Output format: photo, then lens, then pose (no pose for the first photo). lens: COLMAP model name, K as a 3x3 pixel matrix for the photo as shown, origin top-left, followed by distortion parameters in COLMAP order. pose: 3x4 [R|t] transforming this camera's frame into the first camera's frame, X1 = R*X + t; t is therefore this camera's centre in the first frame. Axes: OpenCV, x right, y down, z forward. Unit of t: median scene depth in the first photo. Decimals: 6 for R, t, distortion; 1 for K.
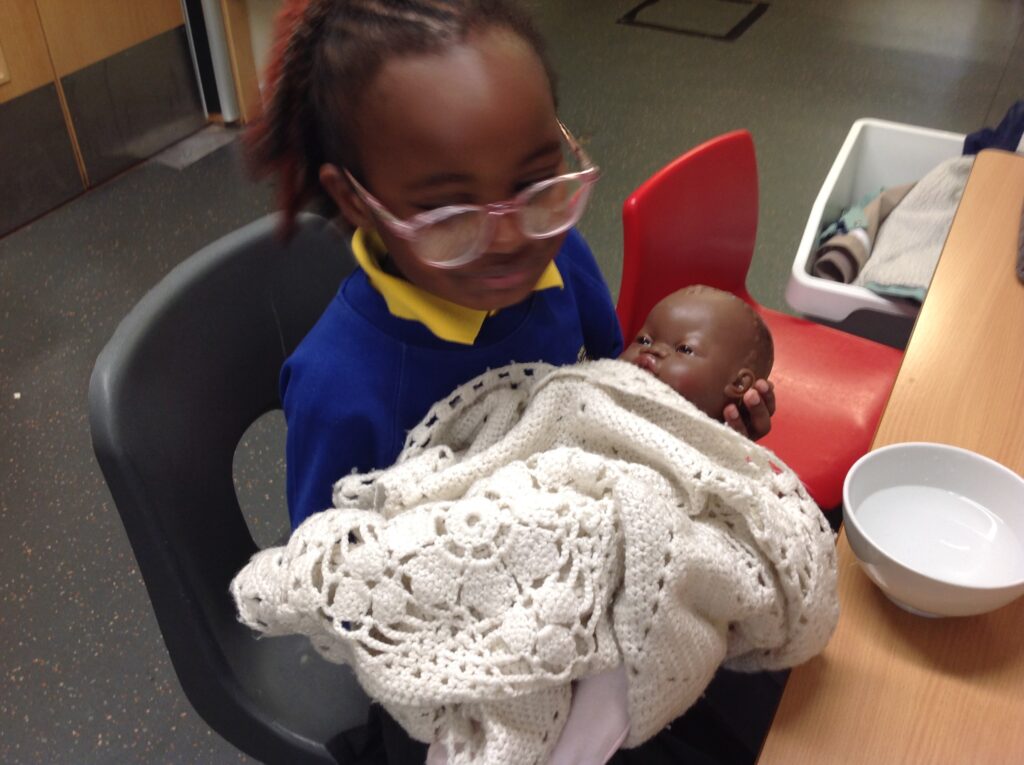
lens RADIAL K [[926.7, 0, 509.4], [0, 926.7, 409.0], [0, 0, 1]] dist [0.054174, -0.145859]
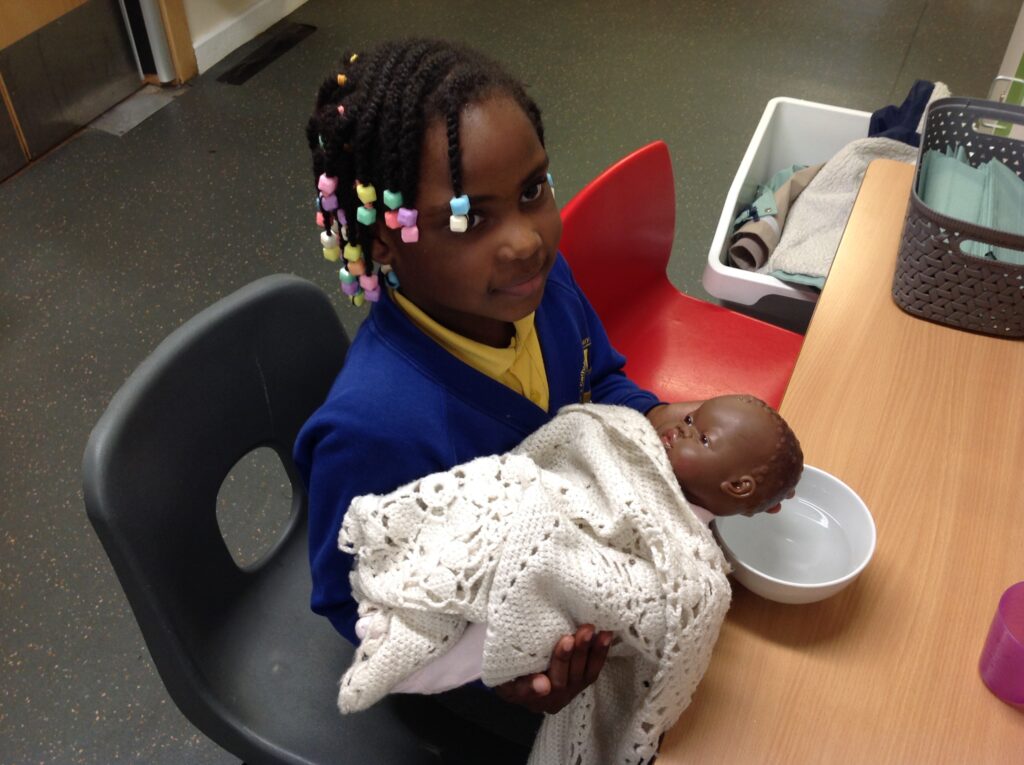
lens RADIAL K [[926.7, 0, 506.3], [0, 926.7, 395.0], [0, 0, 1]] dist [0.054174, -0.145859]
pose [[0.998186, -0.042270, 0.042863, 0.013853], [0.037915, 0.994488, 0.097759, -0.096196], [-0.046759, -0.095957, 0.994287, -0.076502]]
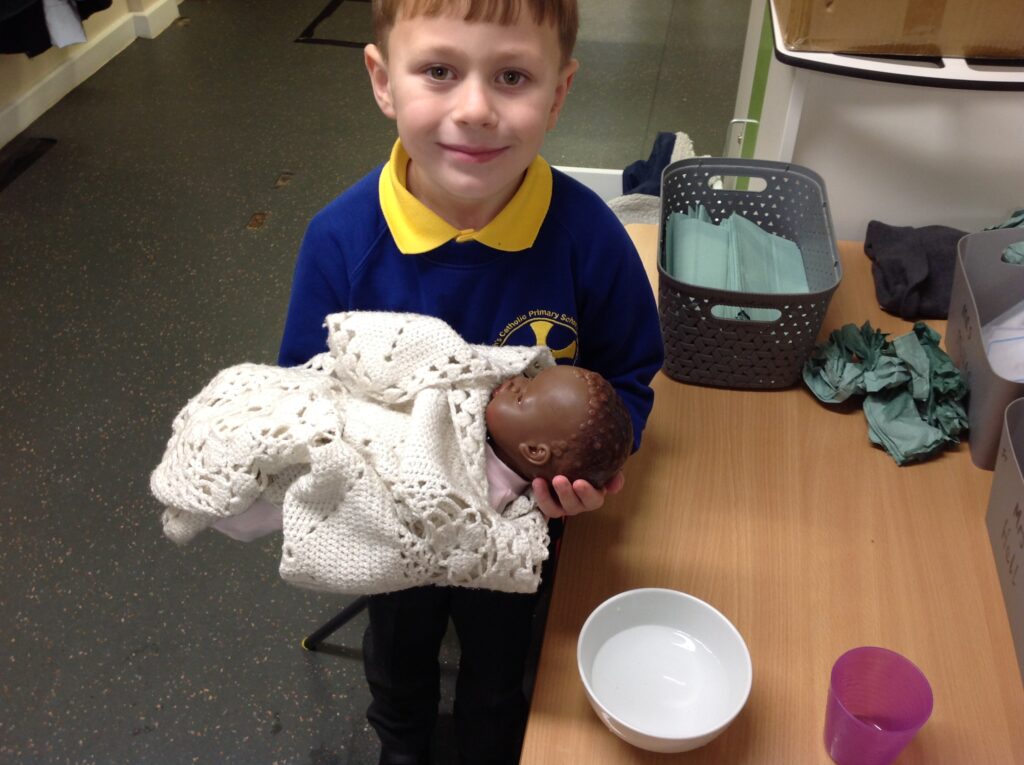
lens RADIAL K [[926.7, 0, 503.4], [0, 926.7, 395.6], [0, 0, 1]] dist [0.054174, -0.145859]
pose [[0.954657, -0.202511, 0.218219, 0.068538], [0.193372, 0.979121, 0.062683, -0.134711], [-0.226356, -0.017643, 0.973885, -0.037177]]
